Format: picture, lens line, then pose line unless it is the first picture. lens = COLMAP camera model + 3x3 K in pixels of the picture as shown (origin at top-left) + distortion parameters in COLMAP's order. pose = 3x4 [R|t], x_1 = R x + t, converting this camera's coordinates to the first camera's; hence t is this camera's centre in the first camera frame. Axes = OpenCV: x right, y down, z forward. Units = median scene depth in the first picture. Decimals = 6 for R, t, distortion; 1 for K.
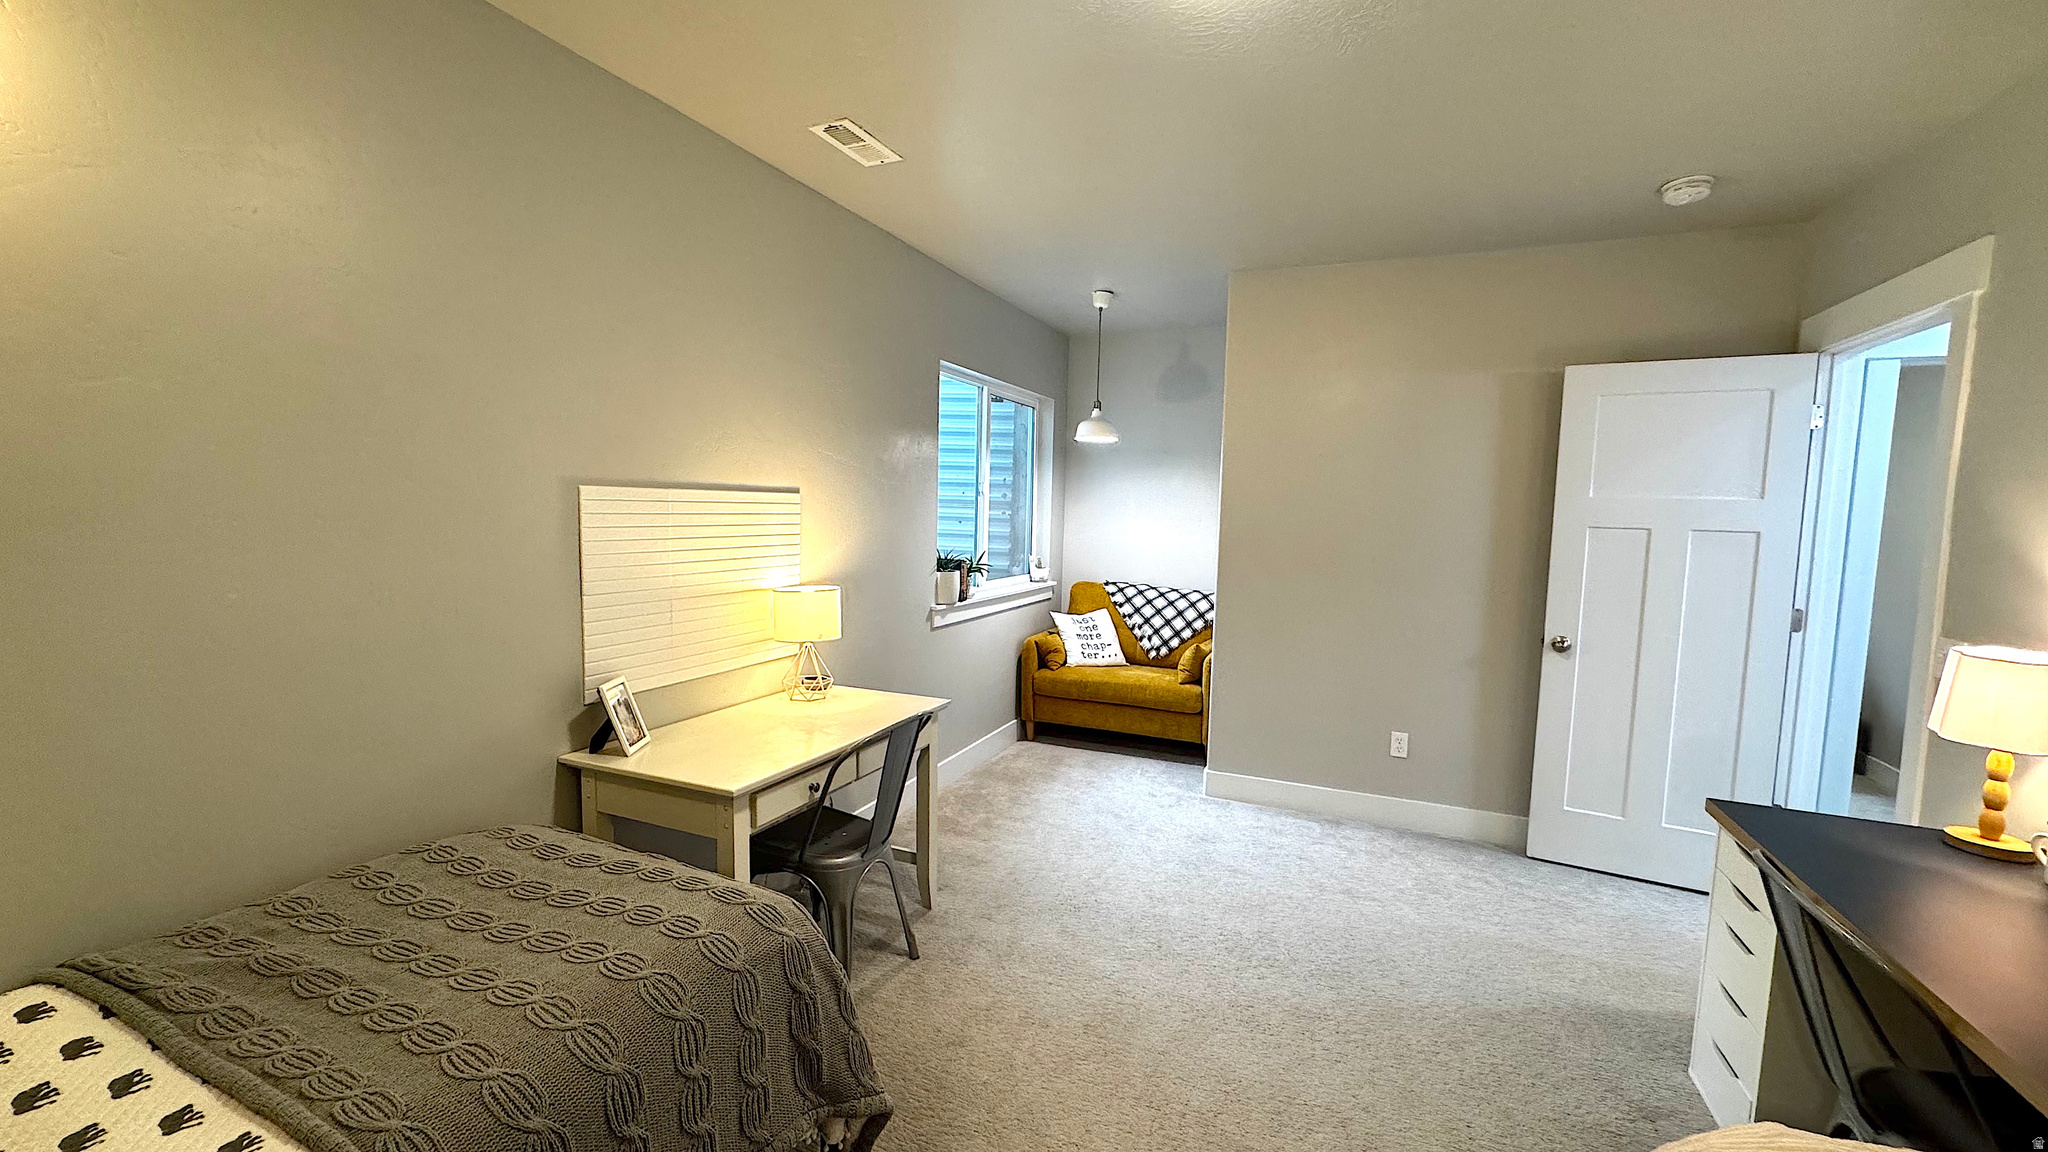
lens RADIAL K [[819.7, 0, 1017.9], [0, 819.7, 566.9], [0, 0, 1]] dist [-0.006390, 0.000749]
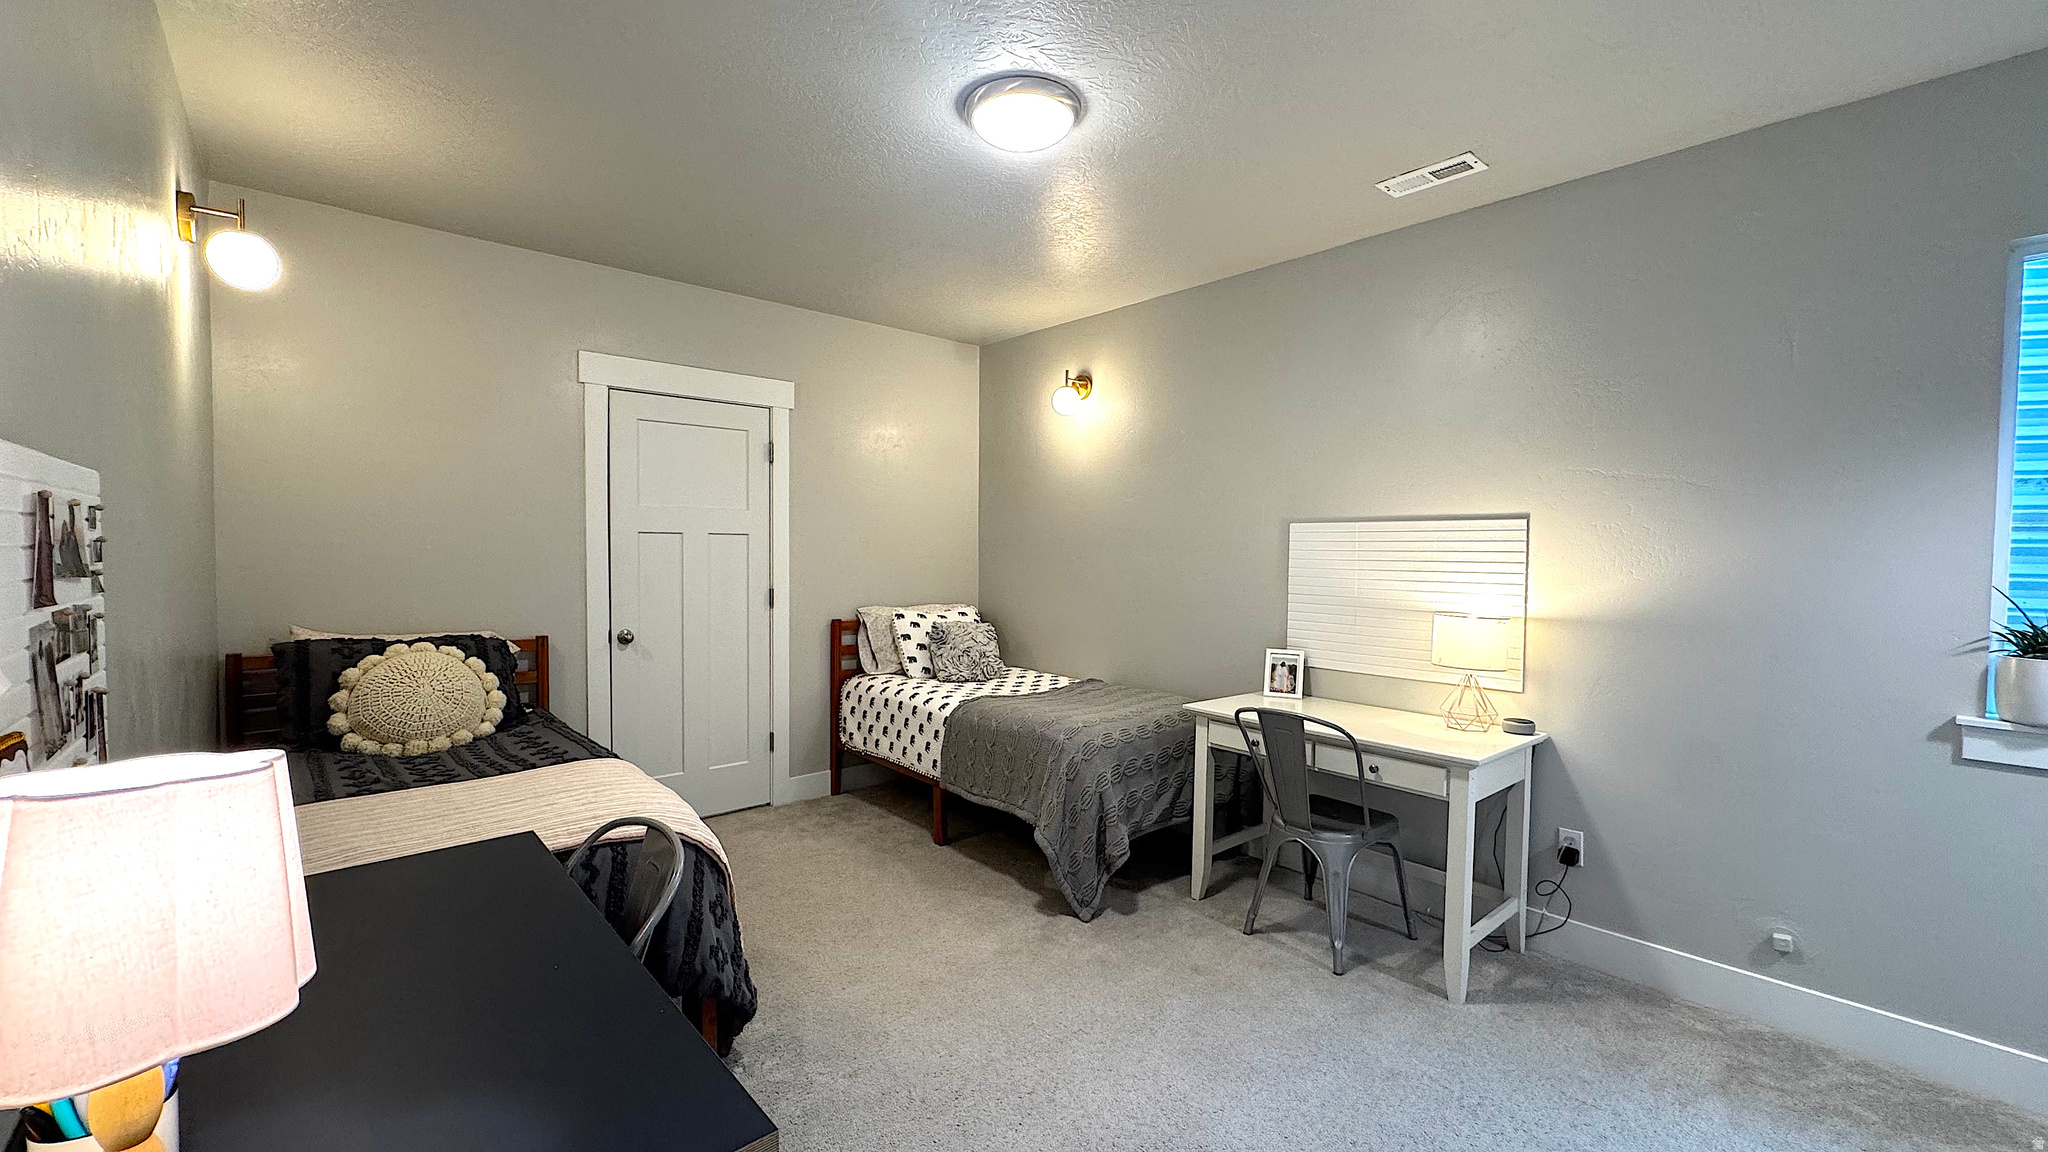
lens RADIAL K [[819.7, 0, 1021.0], [0, 819.7, 580.1], [0, 0, 1]] dist [-0.006390, 0.000749]
pose [[-0.428391, 0.015069, -0.903468, 0.847599], [-0.078689, 0.995440, 0.053915, -0.026678], [0.900161, 0.094190, -0.425252, 0.918365]]
